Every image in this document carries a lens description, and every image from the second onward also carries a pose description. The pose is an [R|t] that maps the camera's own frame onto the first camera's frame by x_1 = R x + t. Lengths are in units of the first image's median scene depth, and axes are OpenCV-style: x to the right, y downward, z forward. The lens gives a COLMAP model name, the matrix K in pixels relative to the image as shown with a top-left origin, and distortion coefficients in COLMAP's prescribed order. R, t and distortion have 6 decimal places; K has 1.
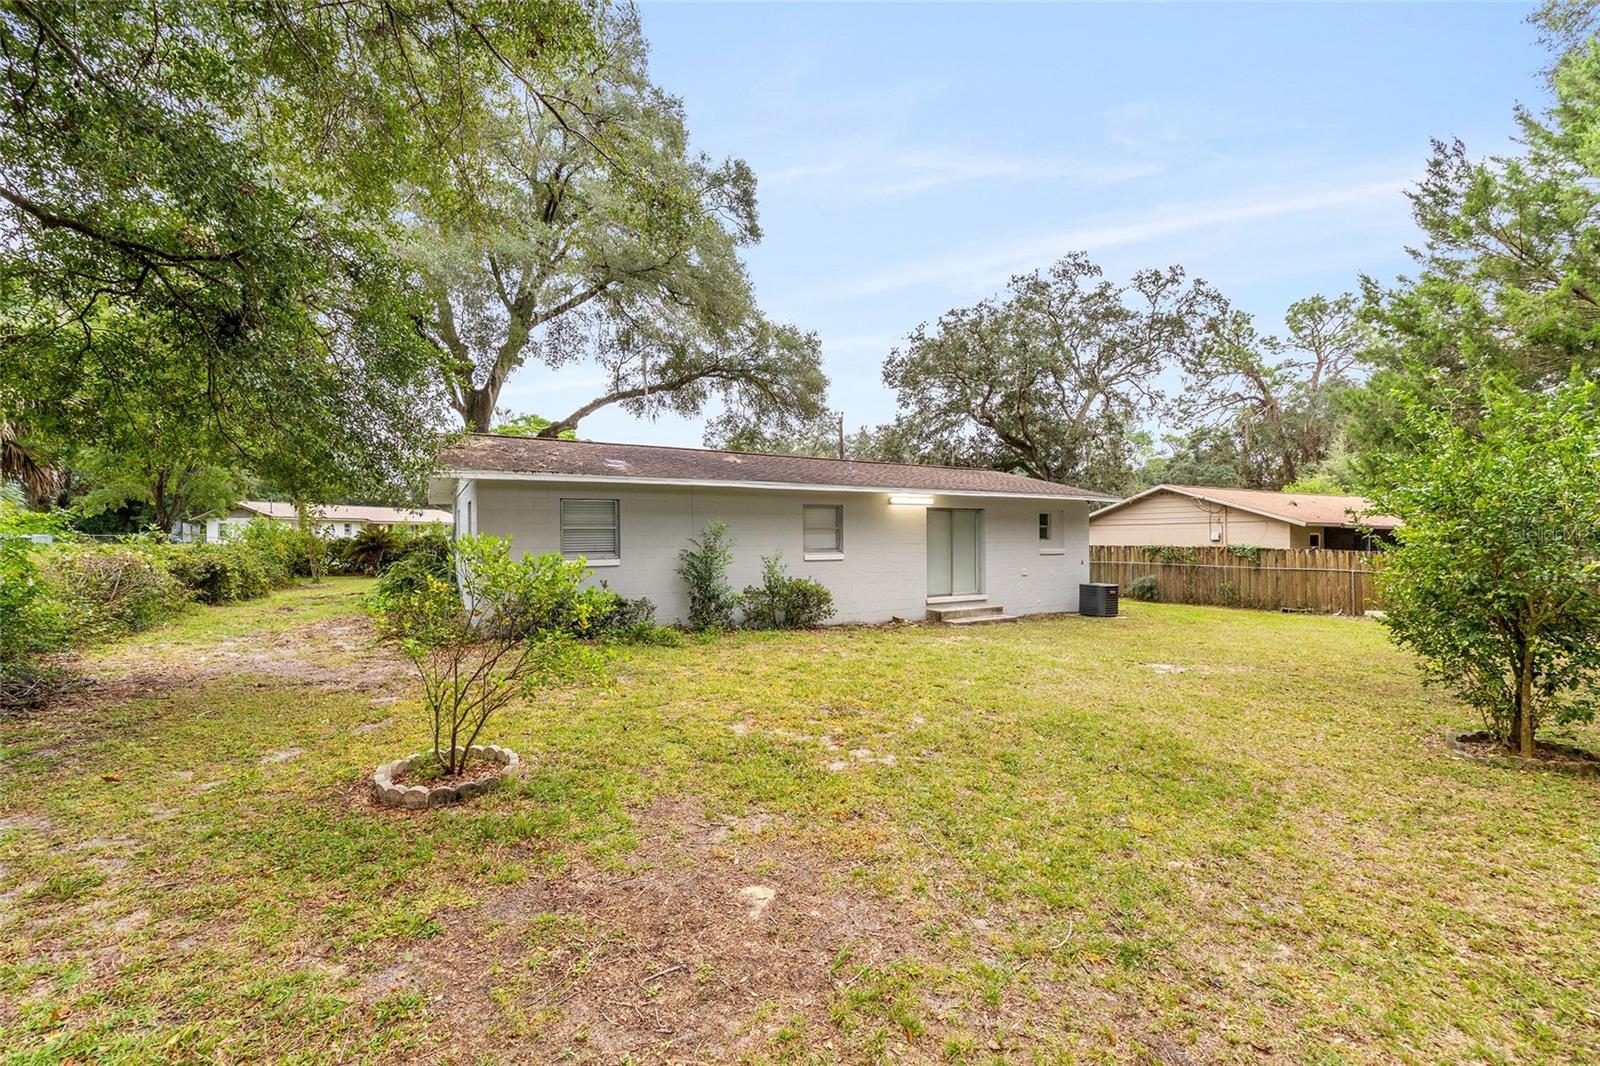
lens RADIAL K [[685.3, 0, 800.0], [0, 685.3, 533.0], [0, 0, 1]] dist [0.000251, 0.000053]
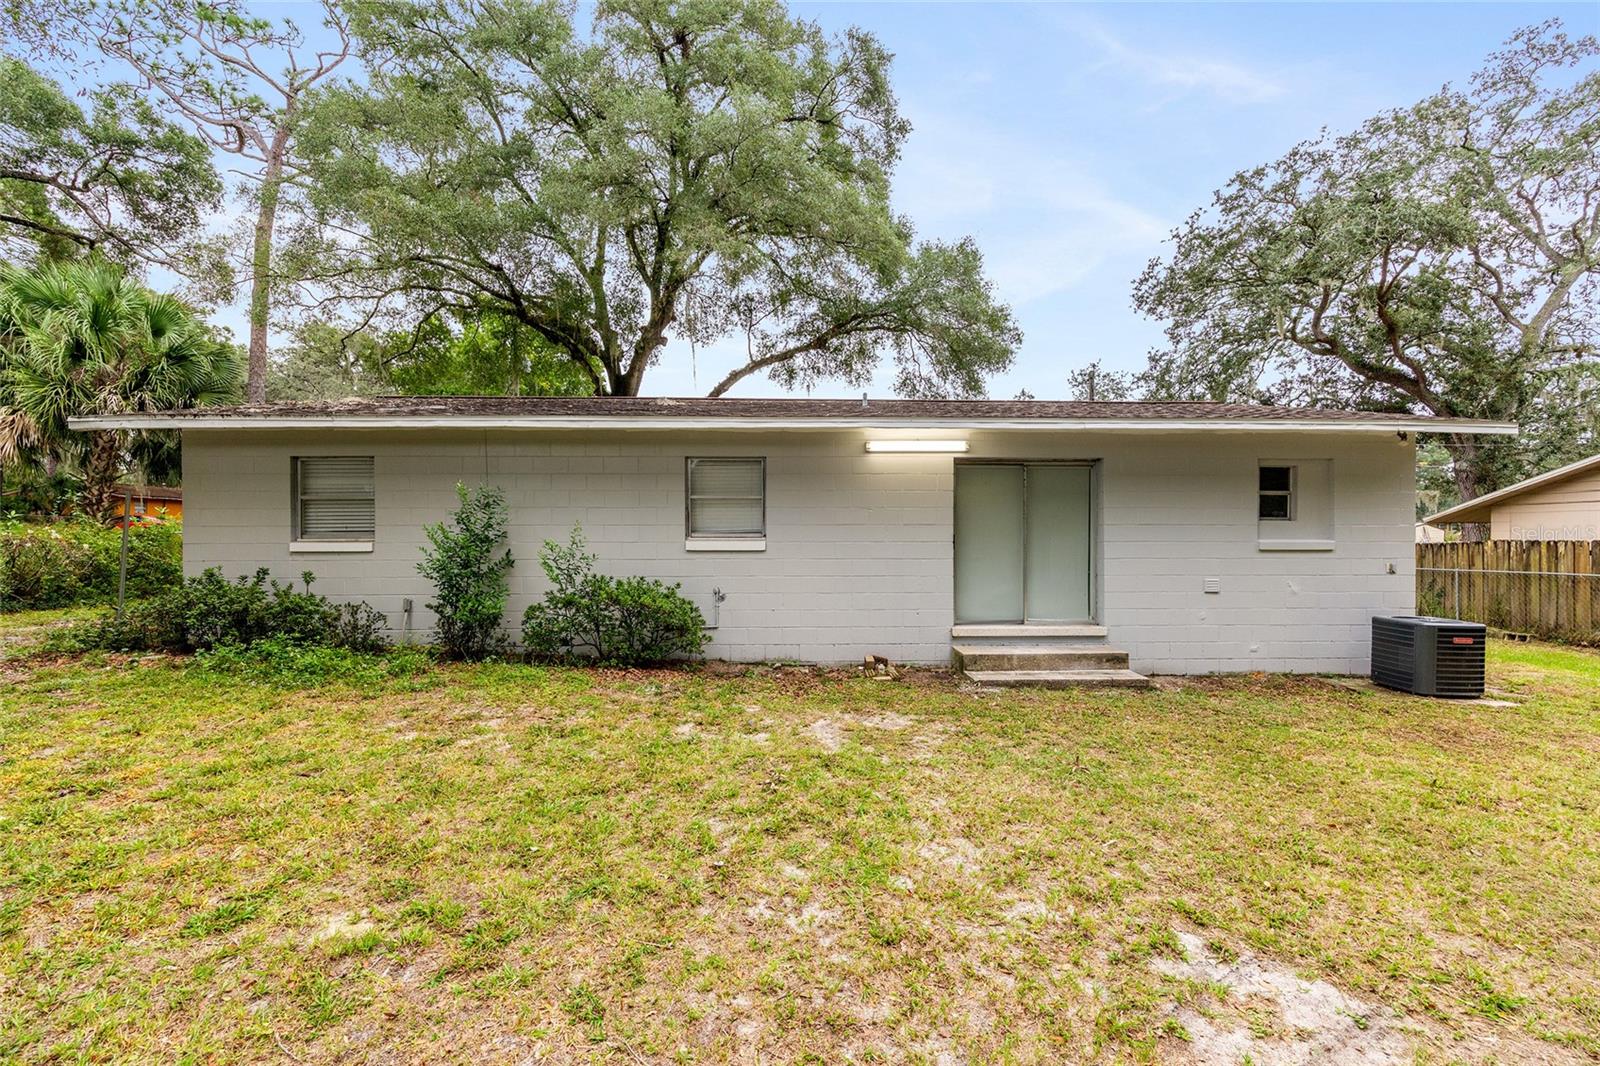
lens RADIAL K [[649.6, 0, 804.4], [0, 649.6, 541.0], [0, 0, 1]] dist [0.001589, 0.000009]
pose [[0.866821, 0.010121, -0.498516, 0.222640], [-0.002445, 0.999868, 0.016049, 0.013075], [0.498613, -0.012693, 0.866732, 0.328800]]
